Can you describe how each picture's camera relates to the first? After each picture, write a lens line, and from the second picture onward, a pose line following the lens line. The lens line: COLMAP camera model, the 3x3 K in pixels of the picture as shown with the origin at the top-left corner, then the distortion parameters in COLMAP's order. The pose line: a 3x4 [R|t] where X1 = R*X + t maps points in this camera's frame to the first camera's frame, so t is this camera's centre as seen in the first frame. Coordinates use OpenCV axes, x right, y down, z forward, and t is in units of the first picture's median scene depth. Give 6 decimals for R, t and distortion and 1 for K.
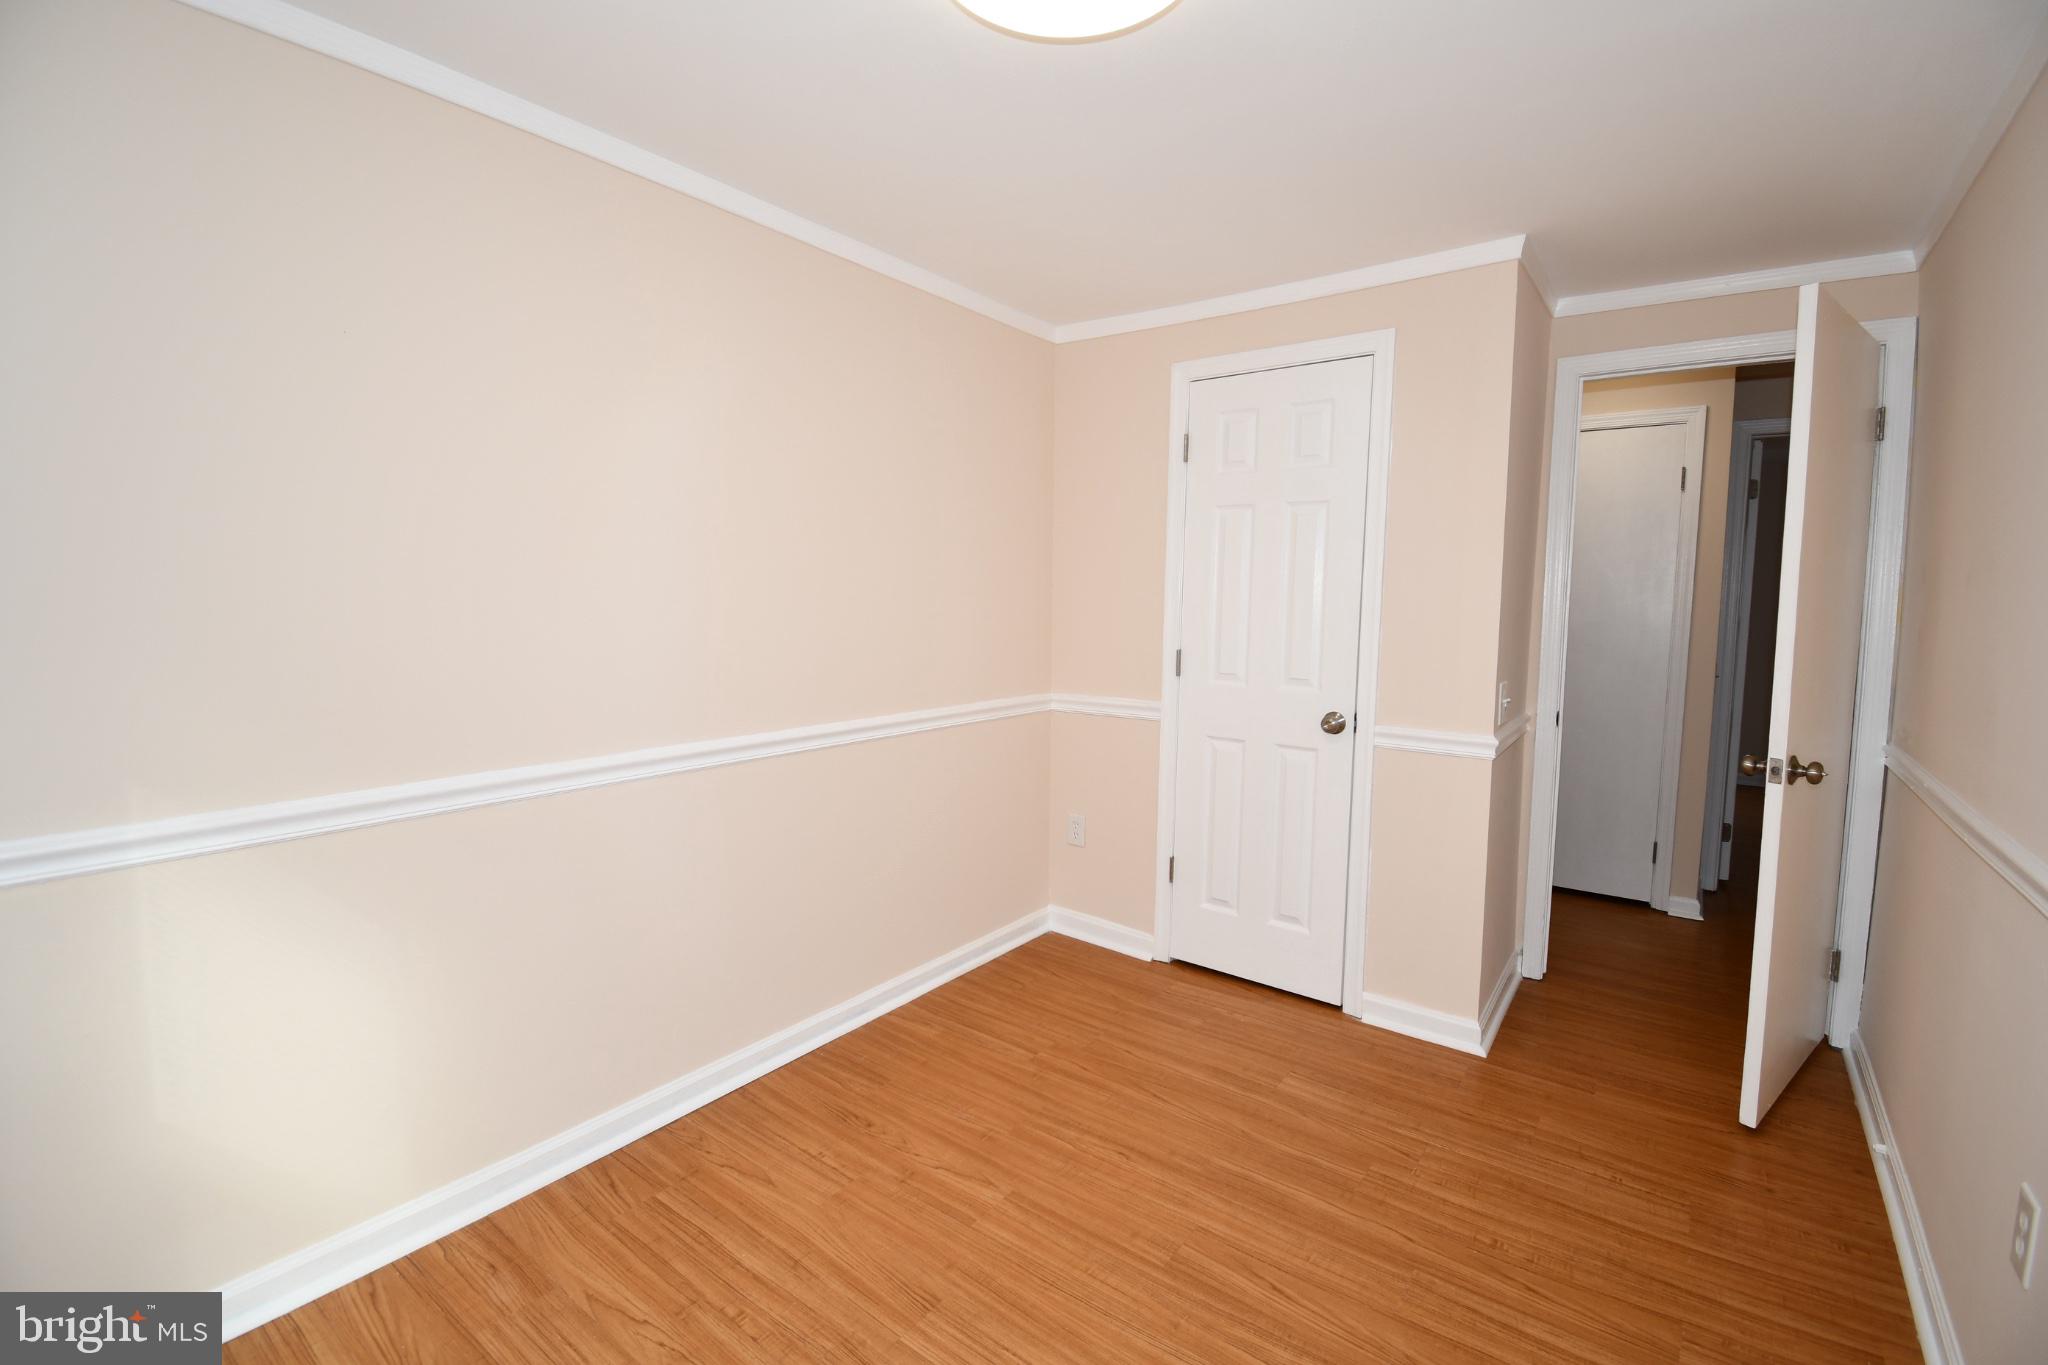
lens RADIAL K [[898.3, 0, 1023.0], [0, 898.3, 670.8], [0, 0, 1]] dist [0.023665, -0.028924]
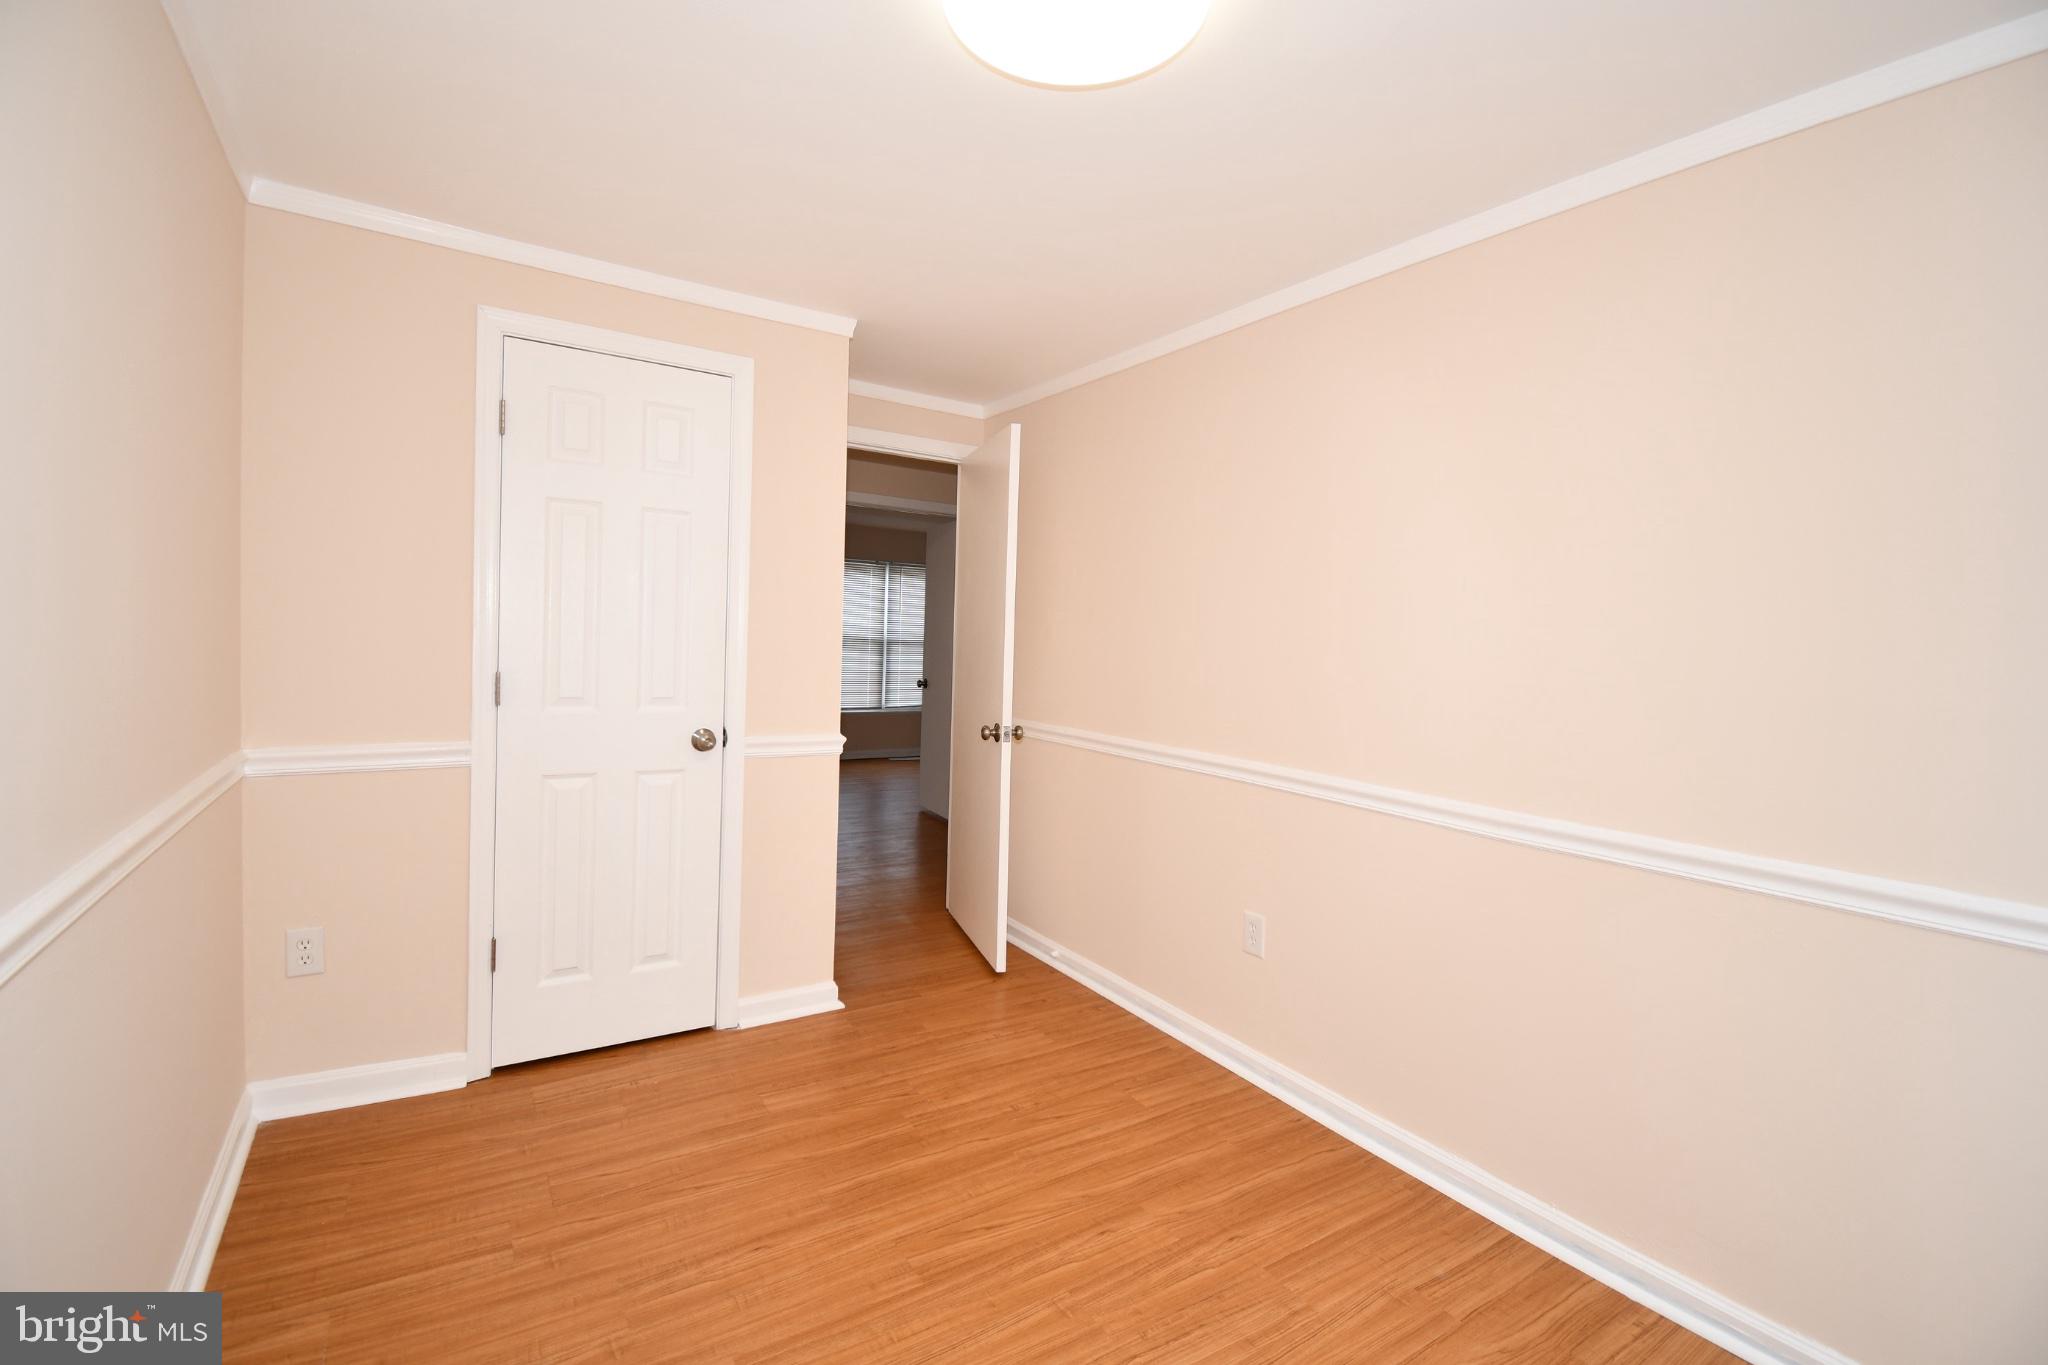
lens RADIAL K [[898.3, 0, 1023.0], [0, 898.3, 670.8], [0, 0, 1]] dist [0.023665, -0.028924]
pose [[0.345923, -0.035254, 0.937601, -0.531526], [0.048533, 0.998628, 0.019643, -0.022906], [-0.937007, 0.038709, 0.347159, 0.388112]]
